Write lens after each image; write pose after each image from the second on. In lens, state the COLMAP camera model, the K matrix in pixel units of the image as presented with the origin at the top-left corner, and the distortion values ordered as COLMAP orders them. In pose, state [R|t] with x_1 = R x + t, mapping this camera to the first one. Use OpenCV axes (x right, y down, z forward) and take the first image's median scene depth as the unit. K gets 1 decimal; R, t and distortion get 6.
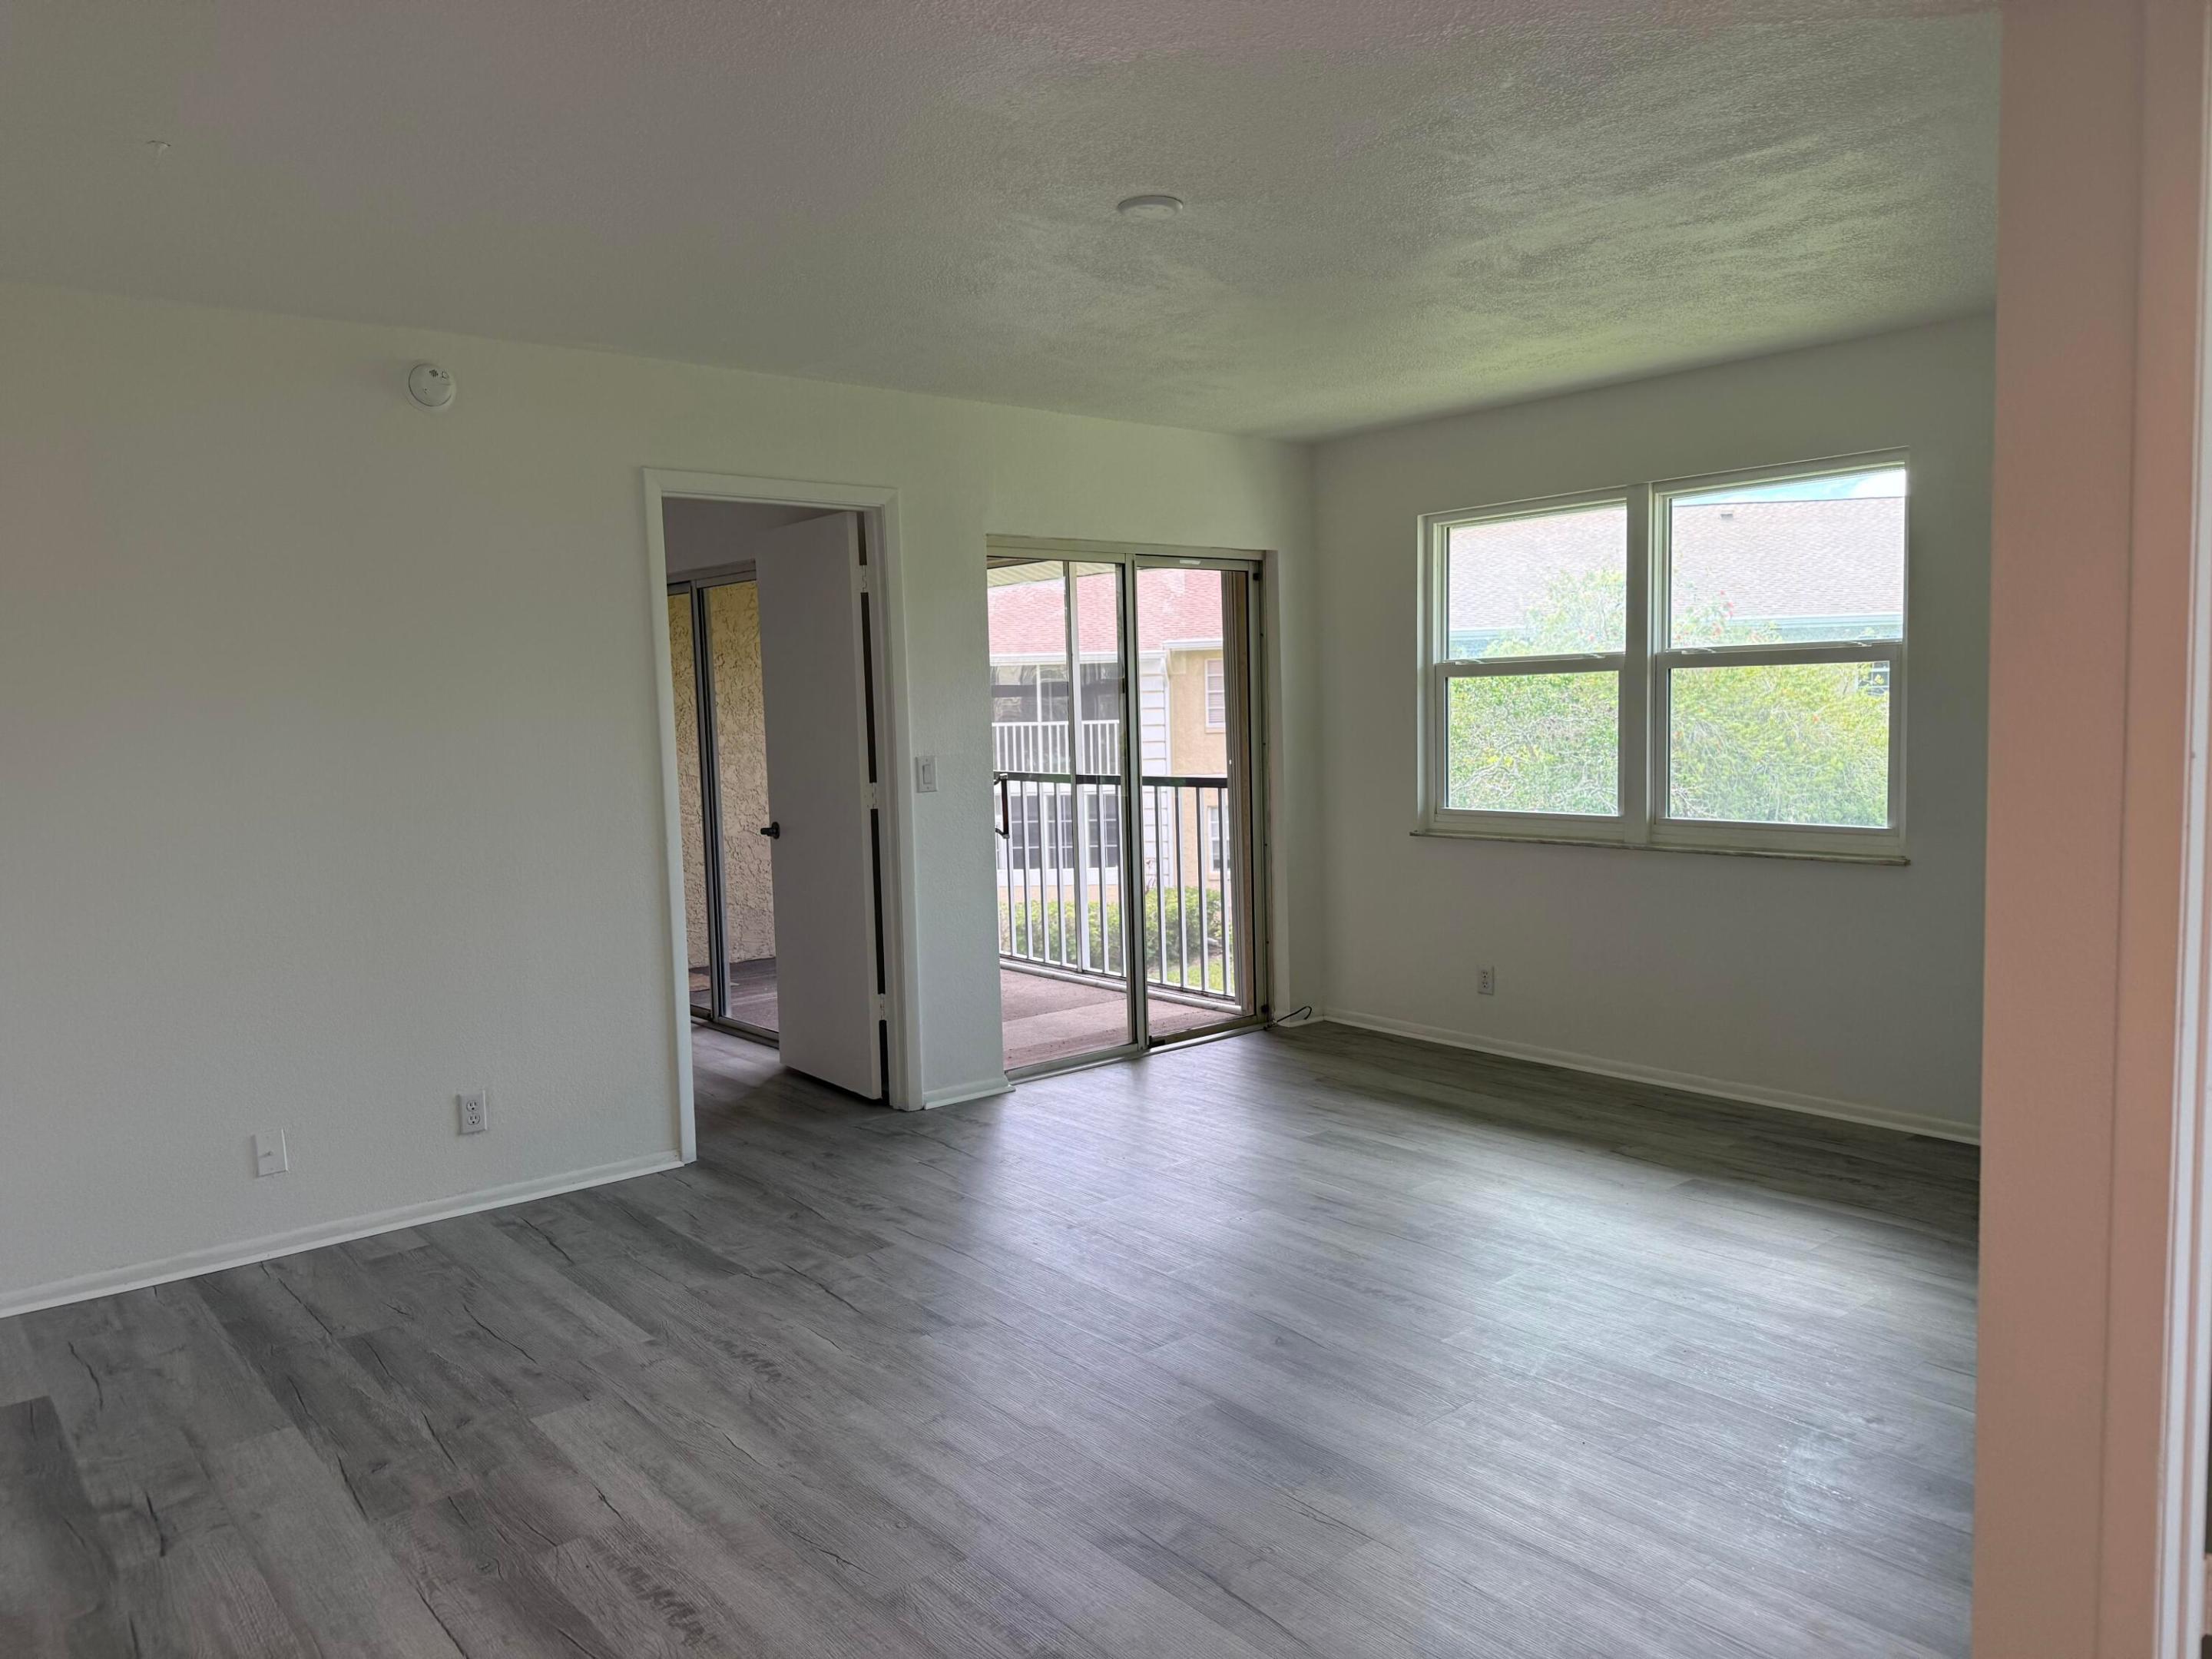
lens RADIAL K [[1563.9, 0, 1106.0], [0, 1563.9, 829.5], [0, 0, 1]] dist [0.198145, -0.273302]
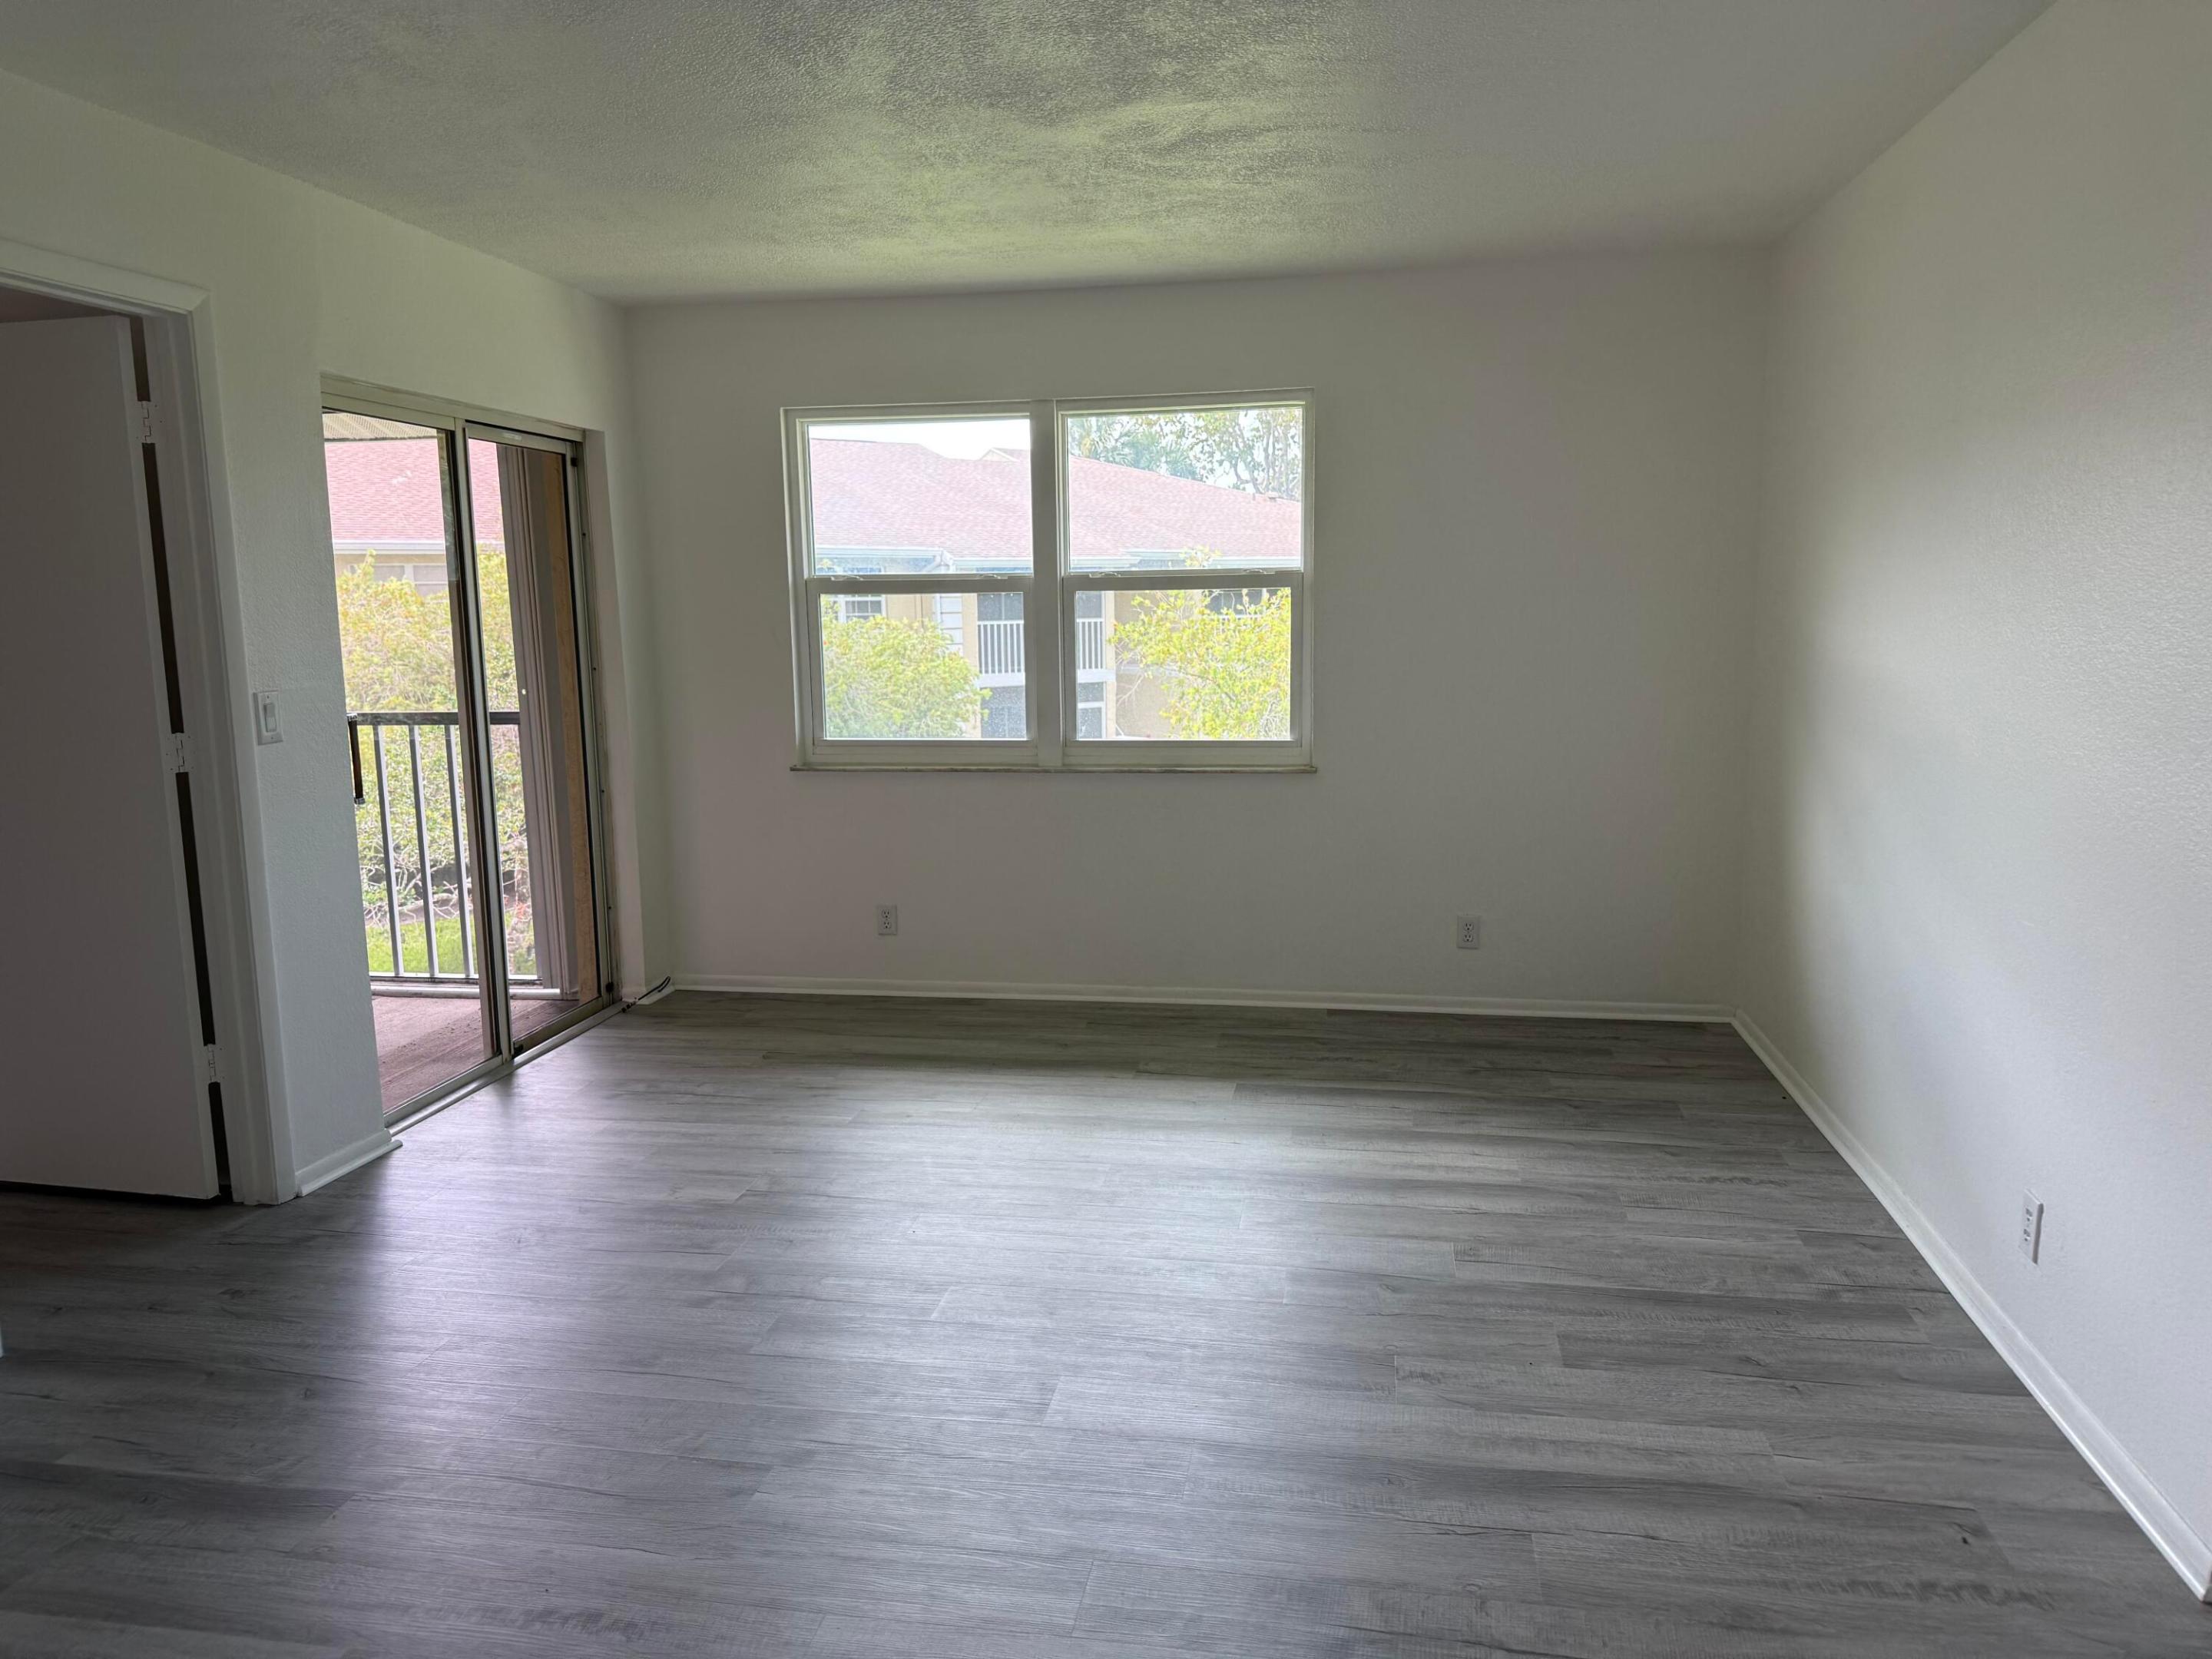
lens RADIAL K [[1563.9, 0, 1106.0], [0, 1563.9, 829.5], [0, 0, 1]] dist [0.198145, -0.273302]
pose [[0.775820, -0.076867, 0.626255, -0.262272], [0.048149, 0.996870, 0.062708, -0.011849], [-0.629115, -0.018497, 0.777092, 0.212031]]
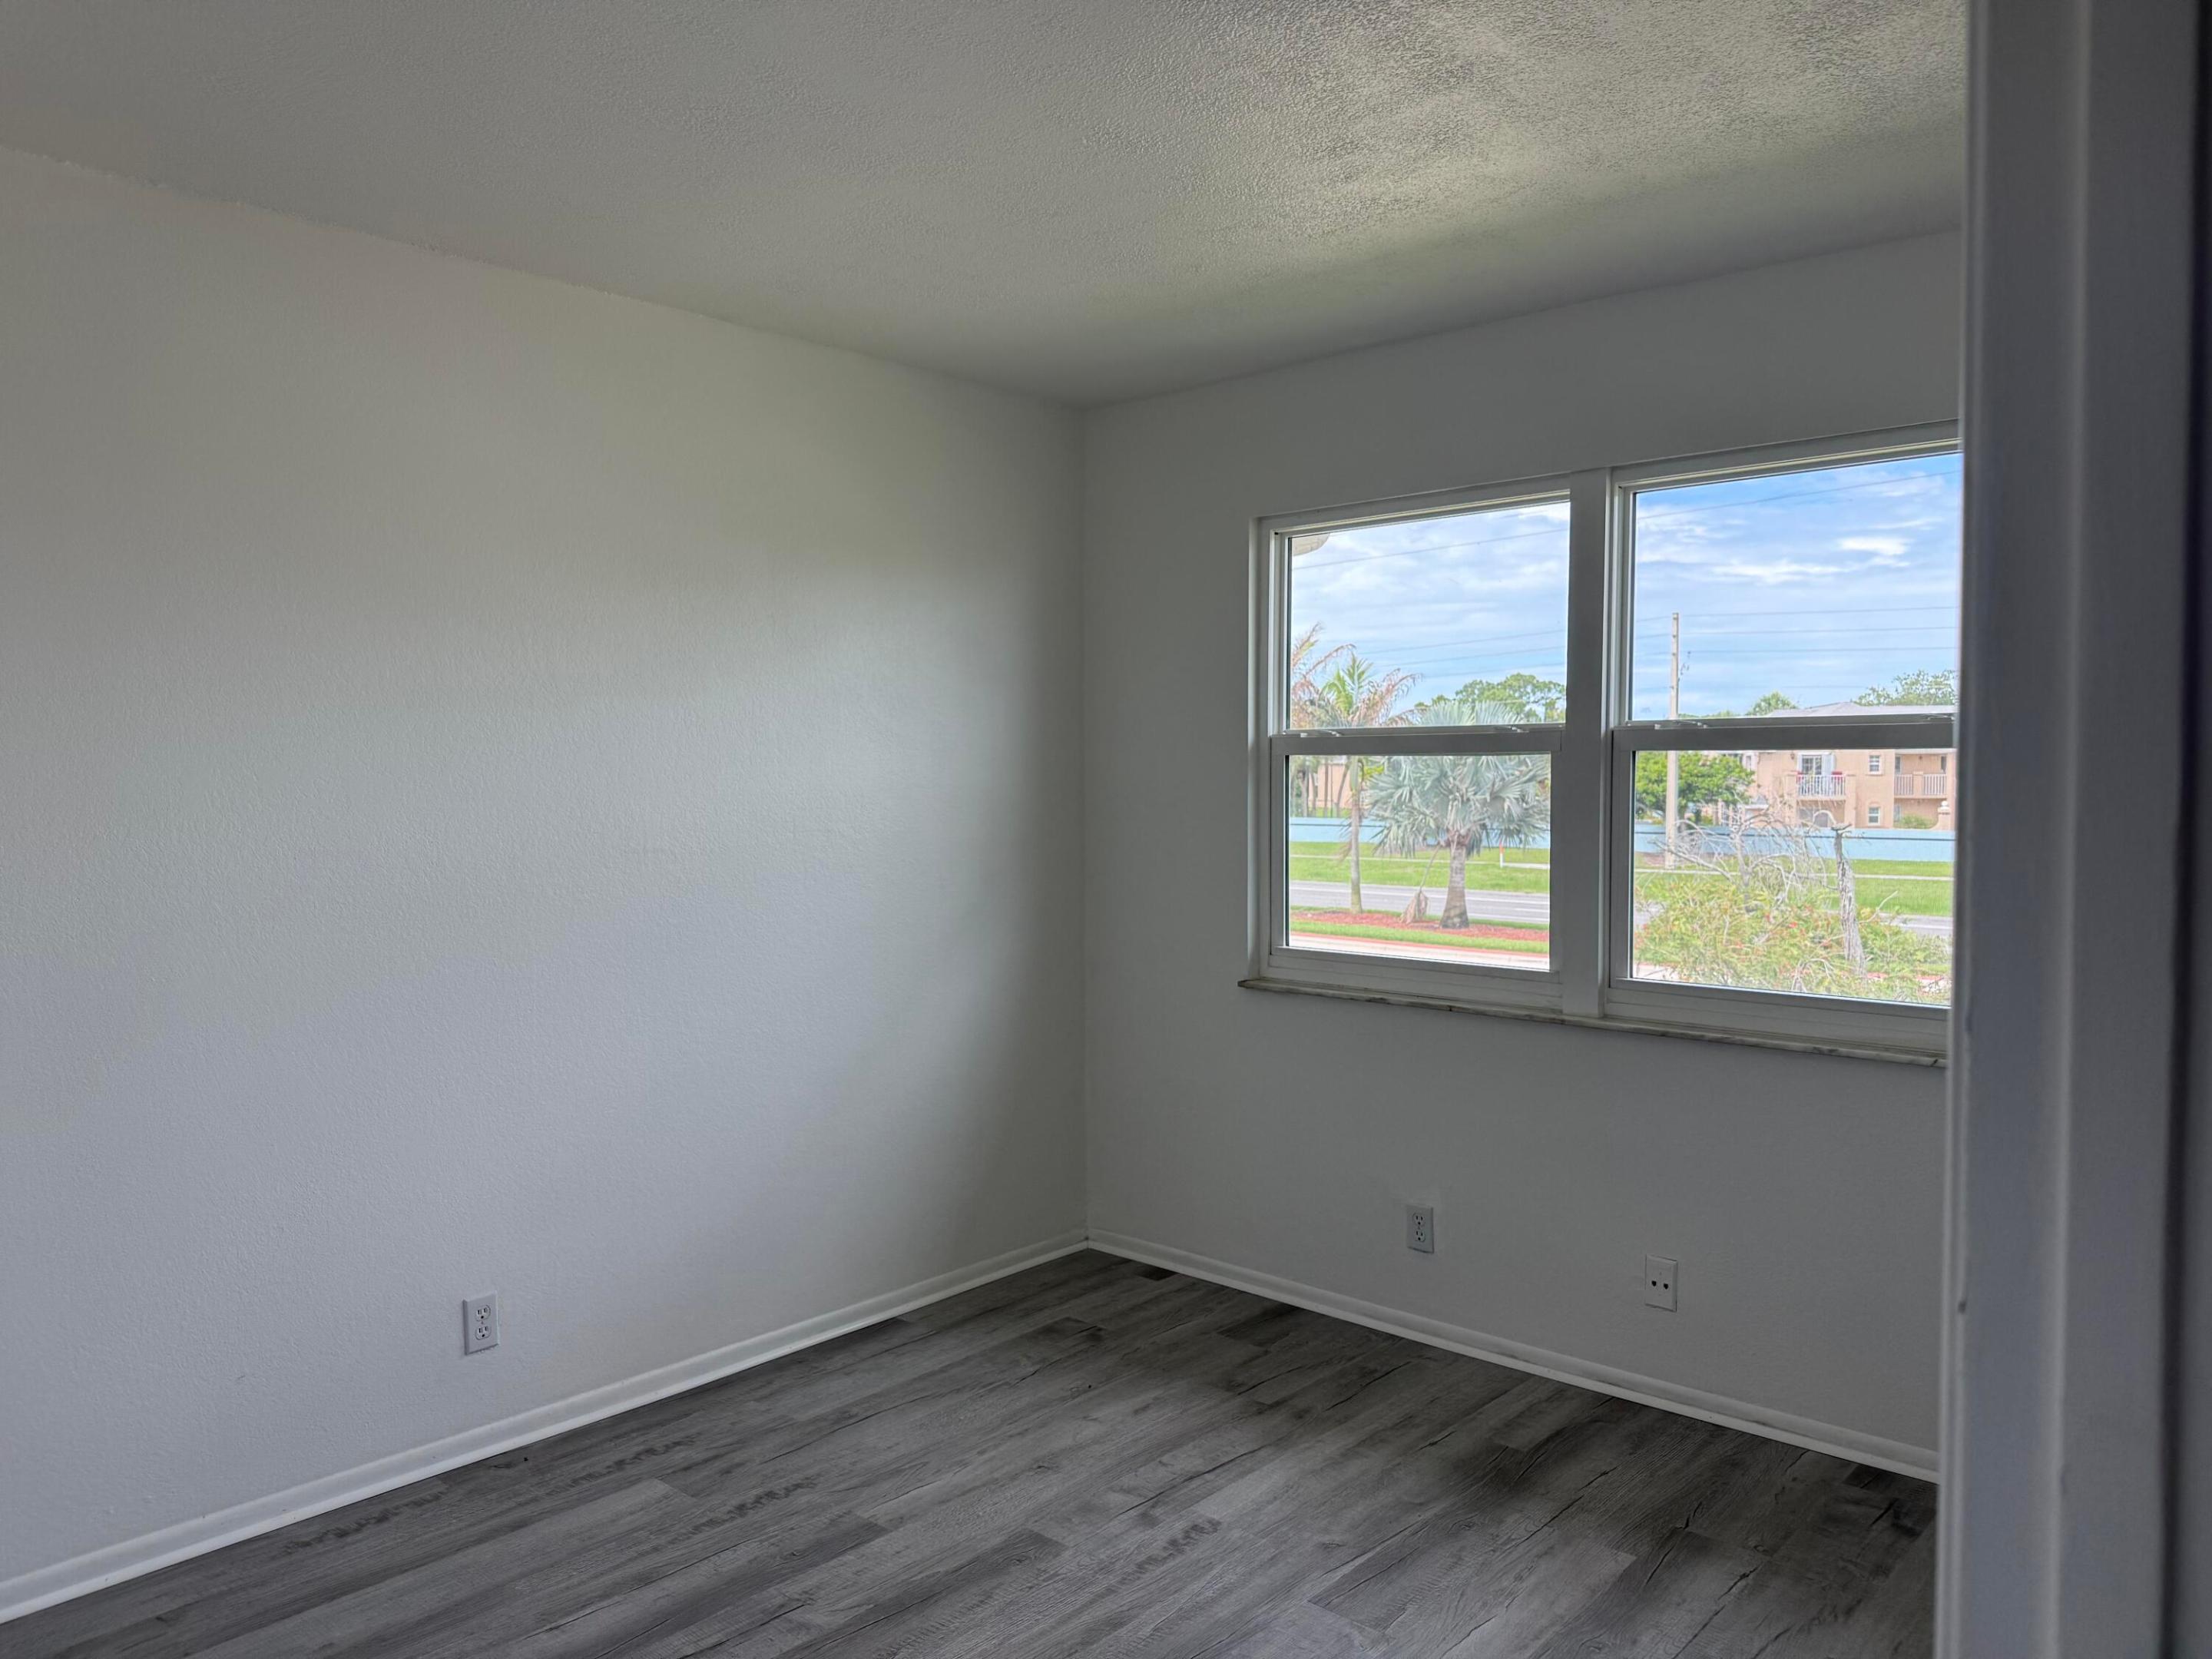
lens RADIAL K [[1563.9, 0, 1106.0], [0, 1563.9, 829.5], [0, 0, 1]] dist [0.198145, -0.273302]
pose [[0.991140, 0.018650, 0.131505, 0.055017], [-0.012458, 0.998782, -0.047750, -0.034705], [-0.132235, 0.045689, 0.990165, 0.383401]]
